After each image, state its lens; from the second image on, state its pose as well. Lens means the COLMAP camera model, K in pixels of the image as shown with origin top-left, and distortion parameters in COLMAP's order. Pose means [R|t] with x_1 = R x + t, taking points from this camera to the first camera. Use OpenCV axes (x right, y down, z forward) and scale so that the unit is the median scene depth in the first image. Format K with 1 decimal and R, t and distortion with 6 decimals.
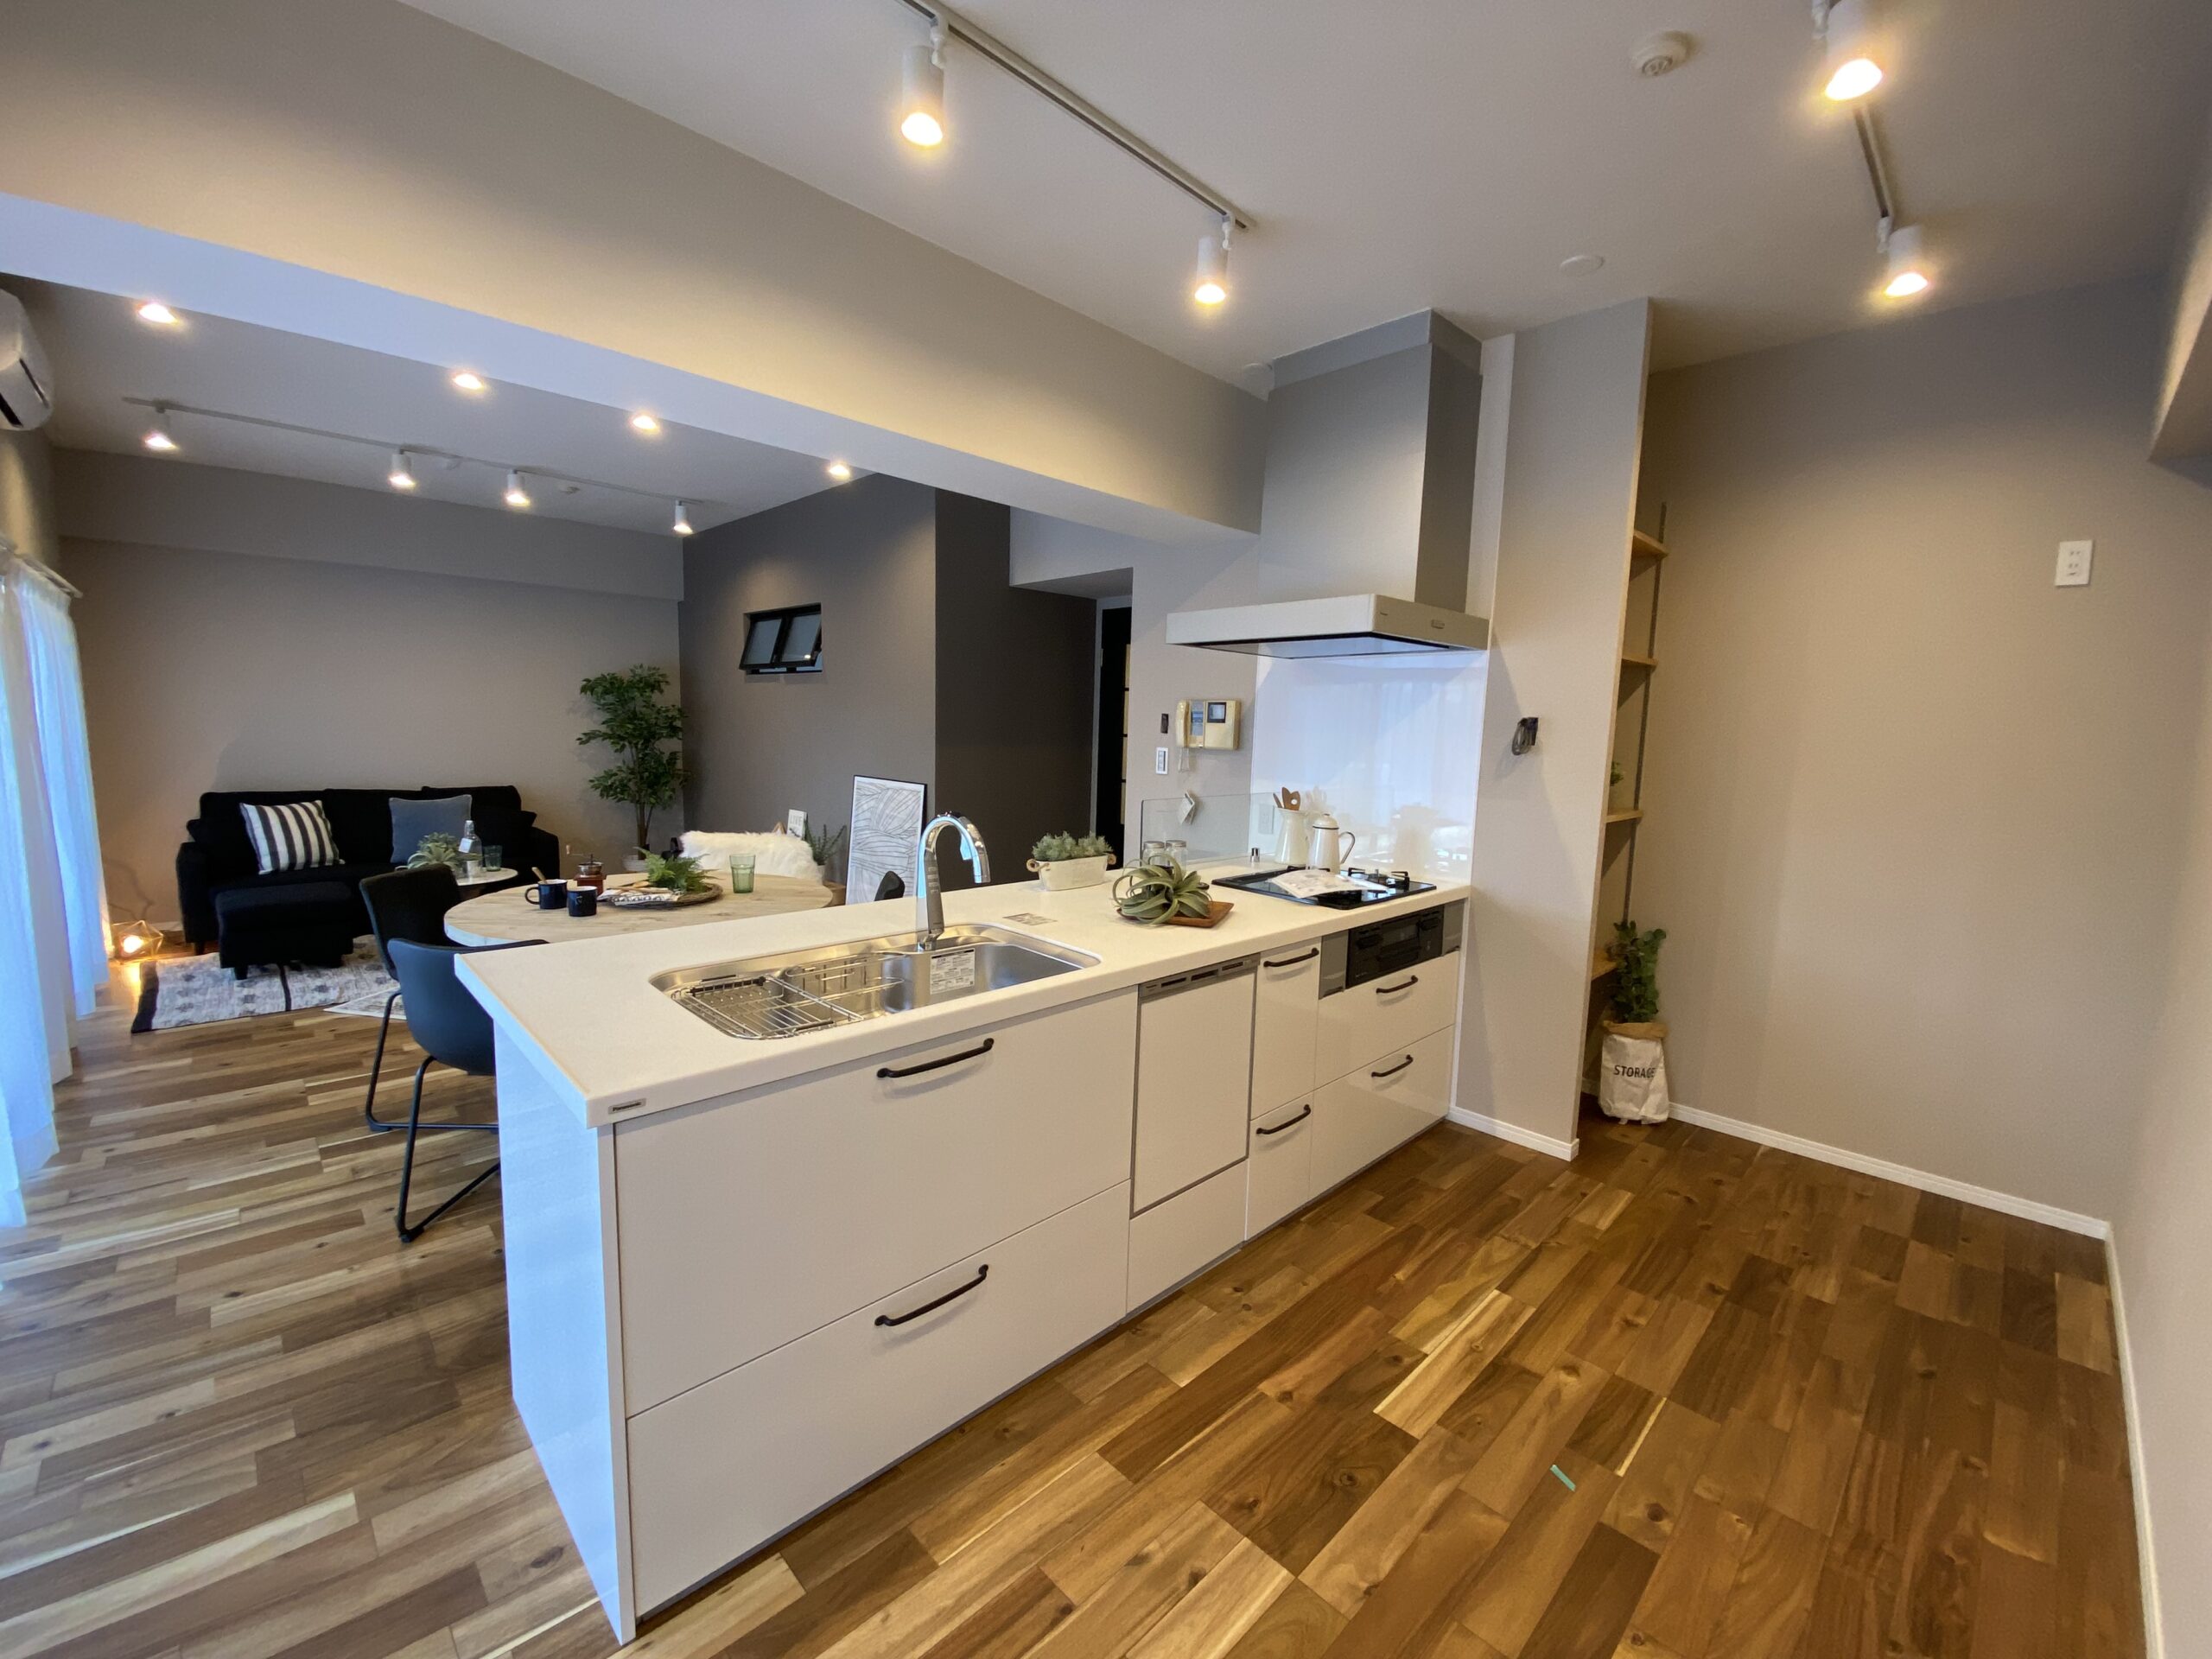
lens RADIAL K [[900.5, 0, 1100.0], [0, 900.5, 829.4], [0, 0, 1]] dist [0.019416, -0.019123]
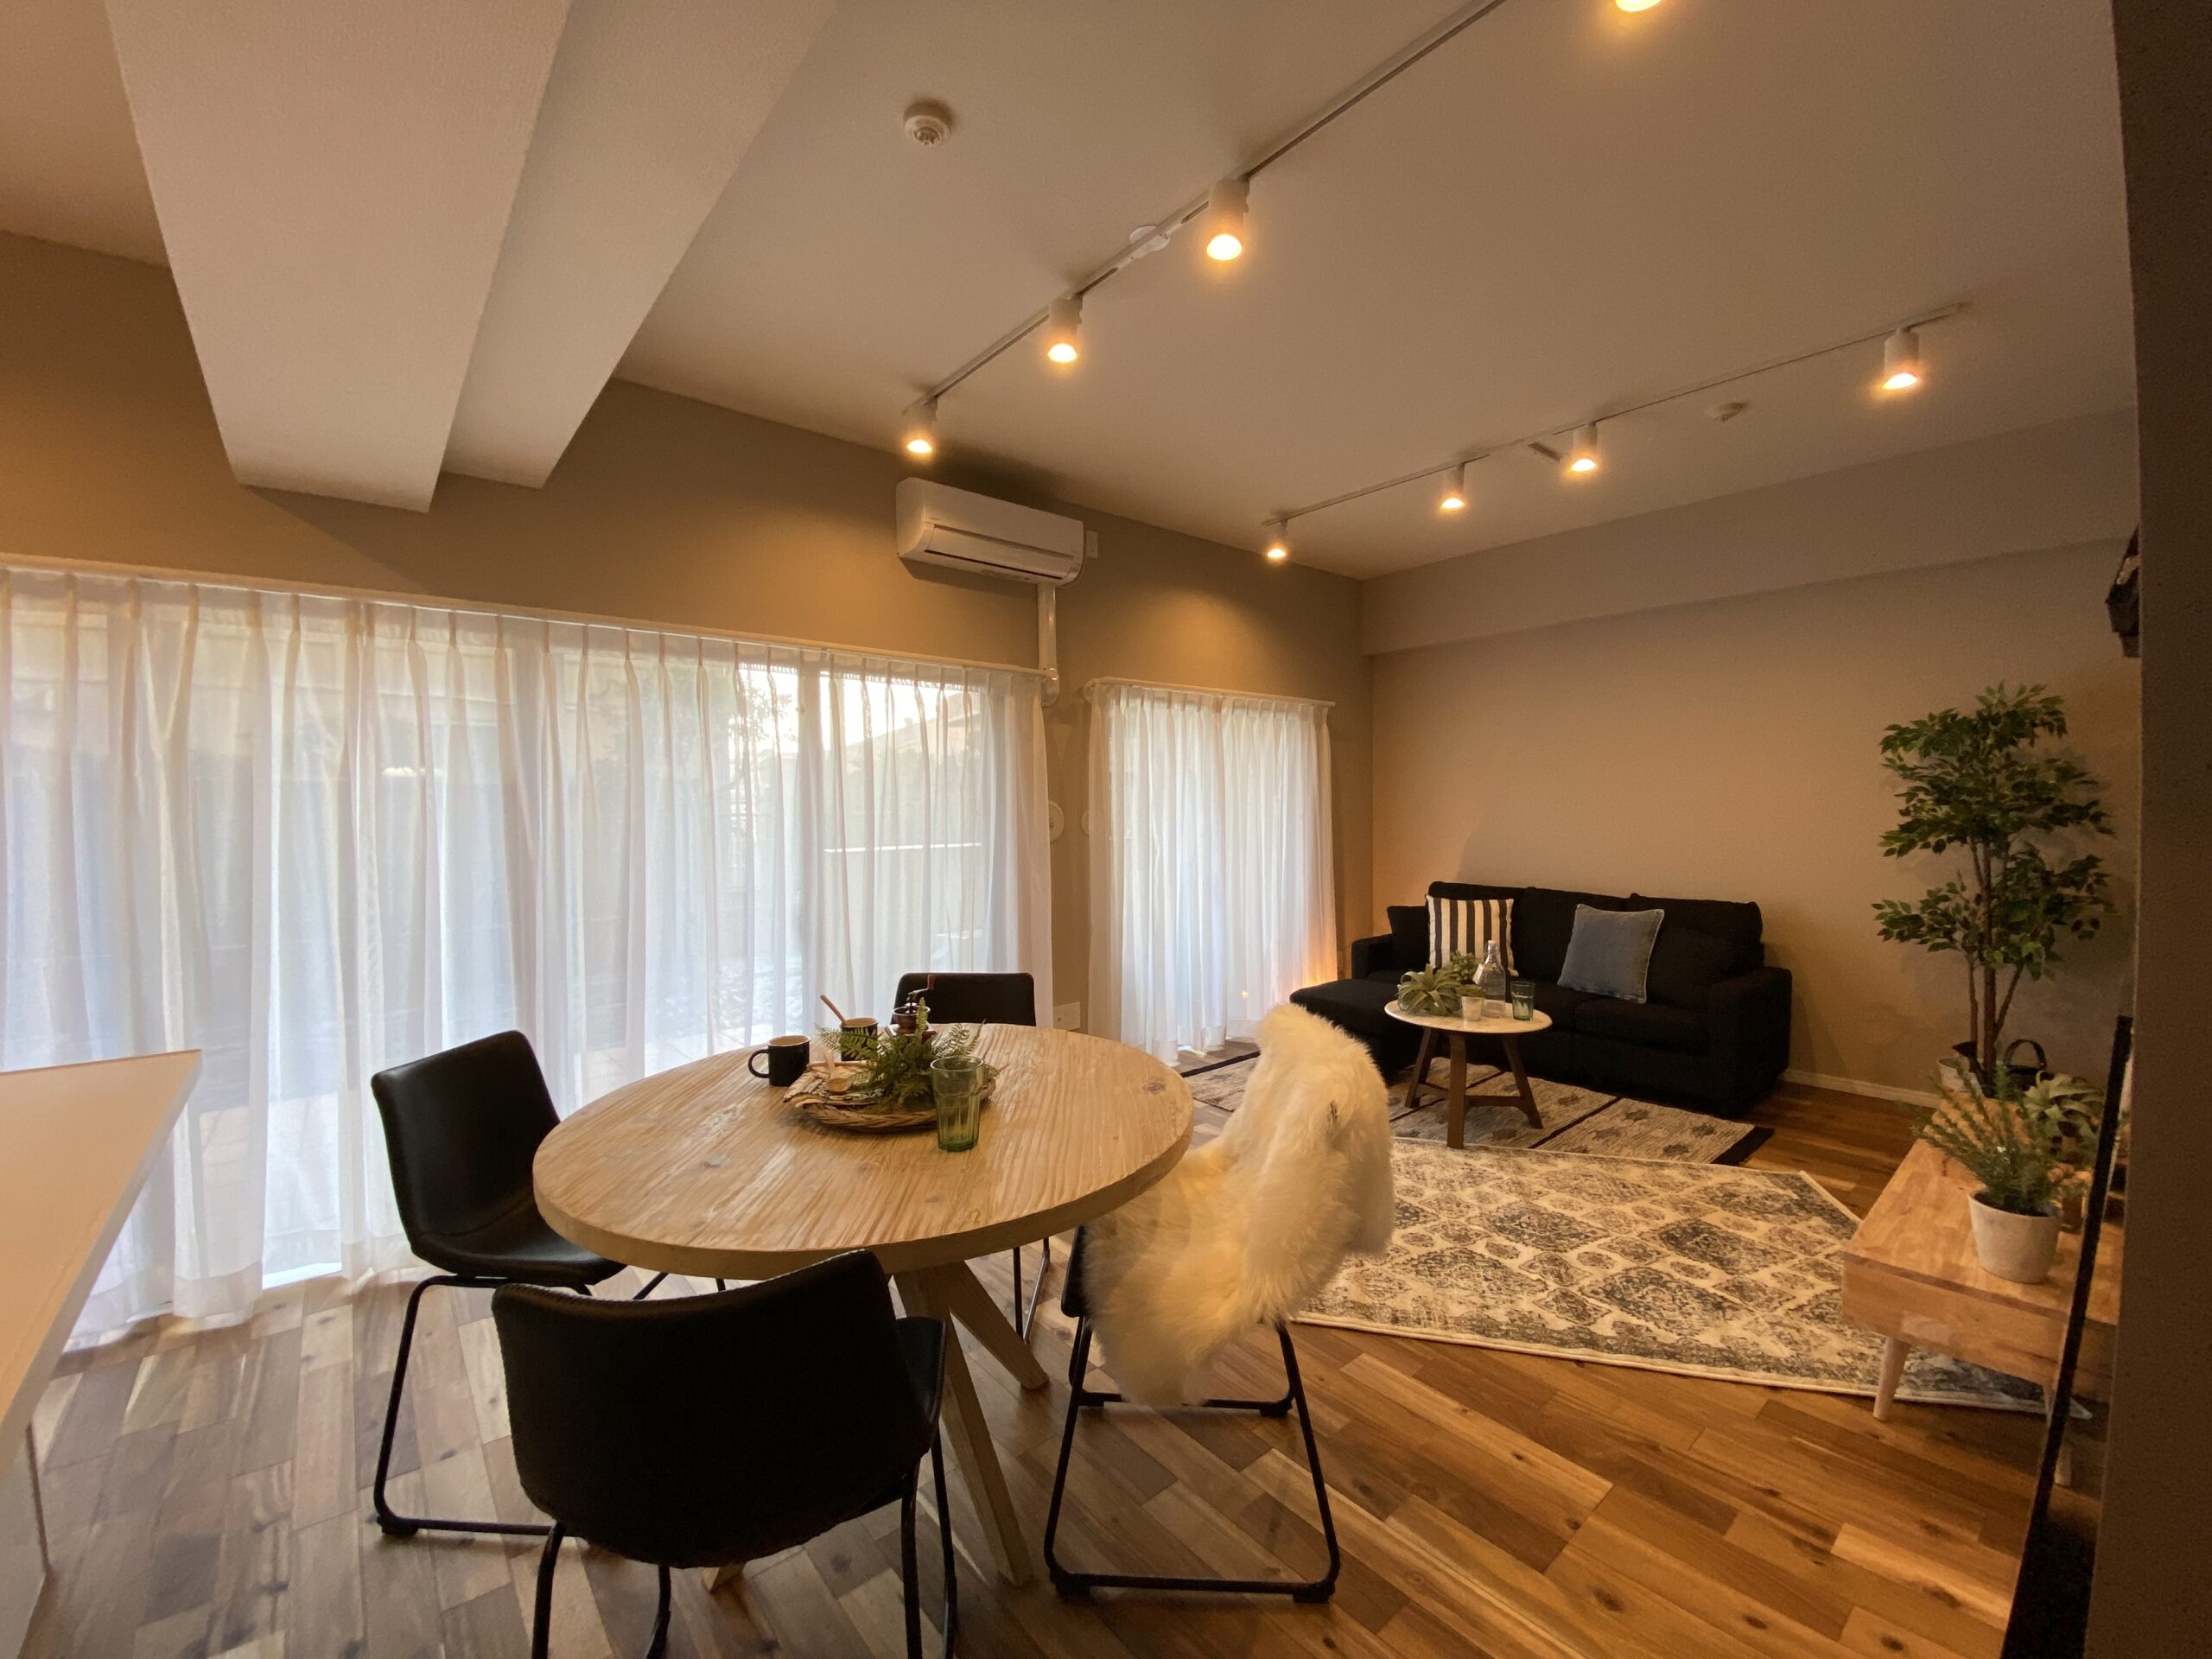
lens RADIAL K [[896.8, 0, 1107.0], [0, 896.8, 831.6], [0, 0, 1]] dist [0.045399, -0.030737]
pose [[-0.060219, 0.001760, -0.998184, 0.045158], [-0.109430, 0.993959, 0.008355, -0.078804], [0.992169, 0.109734, -0.059663, 0.835807]]
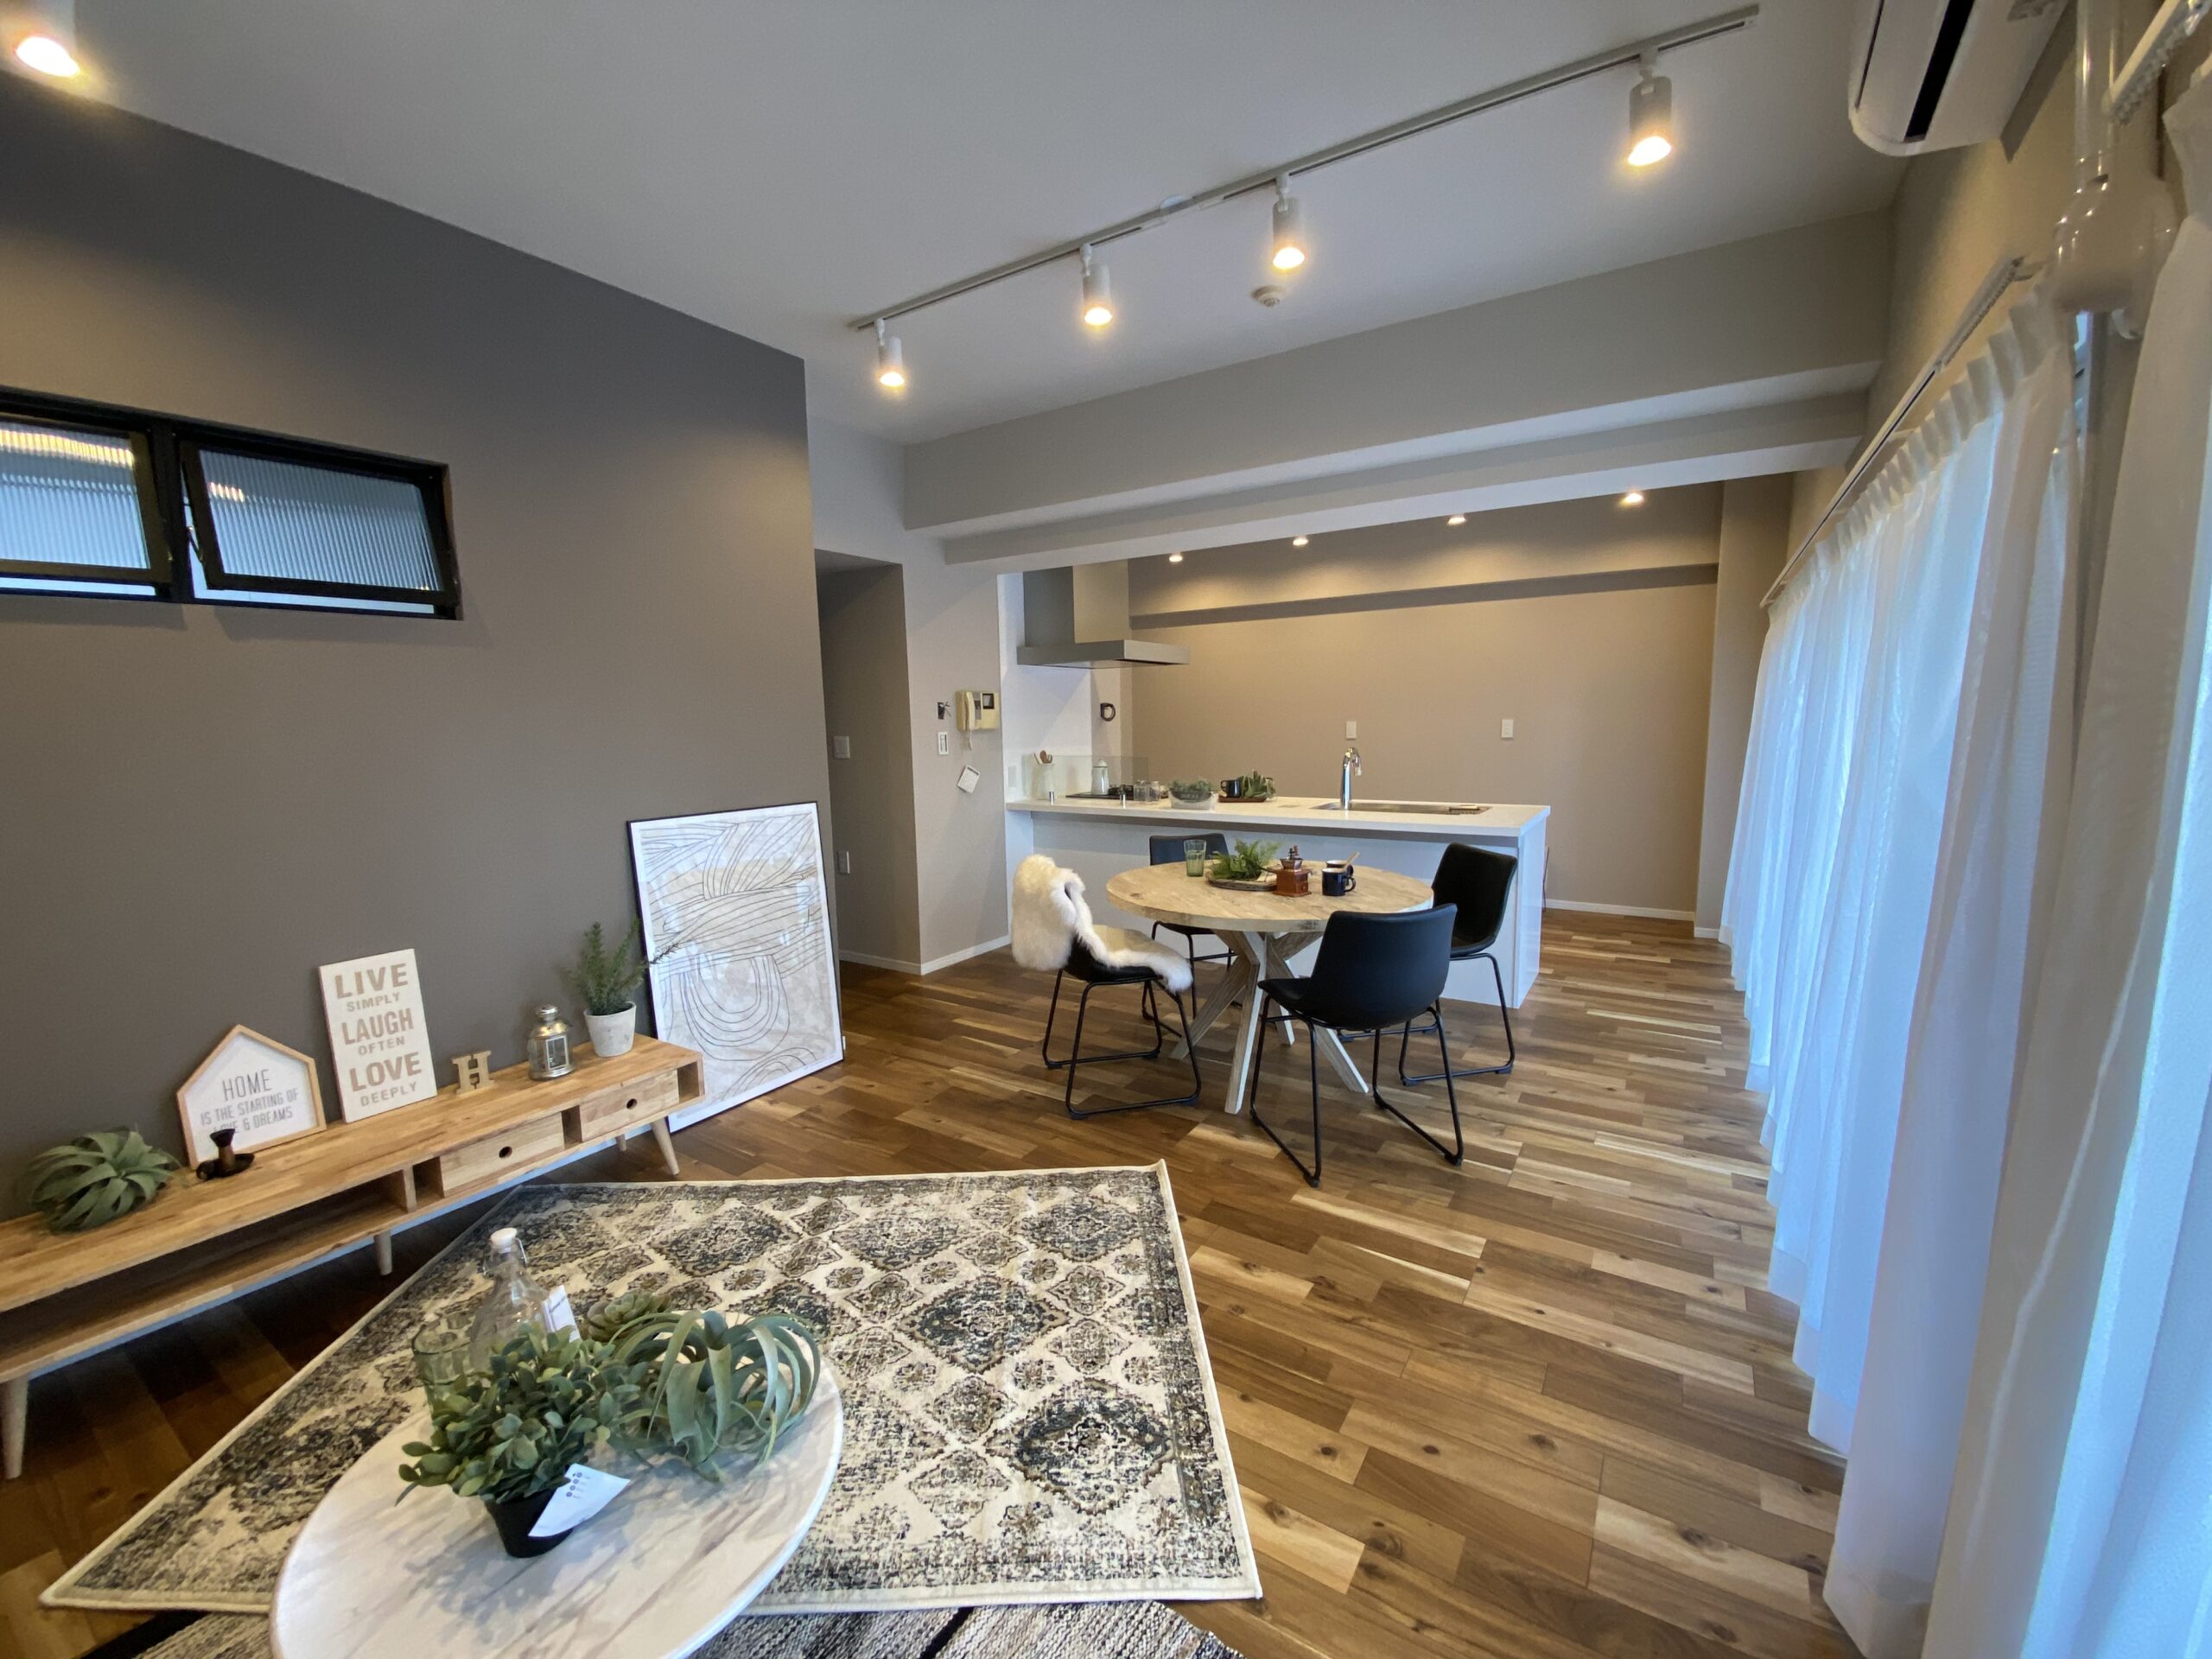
lens RADIAL K [[894.9, 0, 1097.8], [0, 894.9, 834.3], [0, 0, 1]] dist [0.027814, -0.025045]
pose [[-0.229260, -0.153458, 0.961192, -1.061649], [0.126539, 0.974415, 0.185750, -0.144746], [-0.965105, 0.164214, -0.203976, 1.017921]]
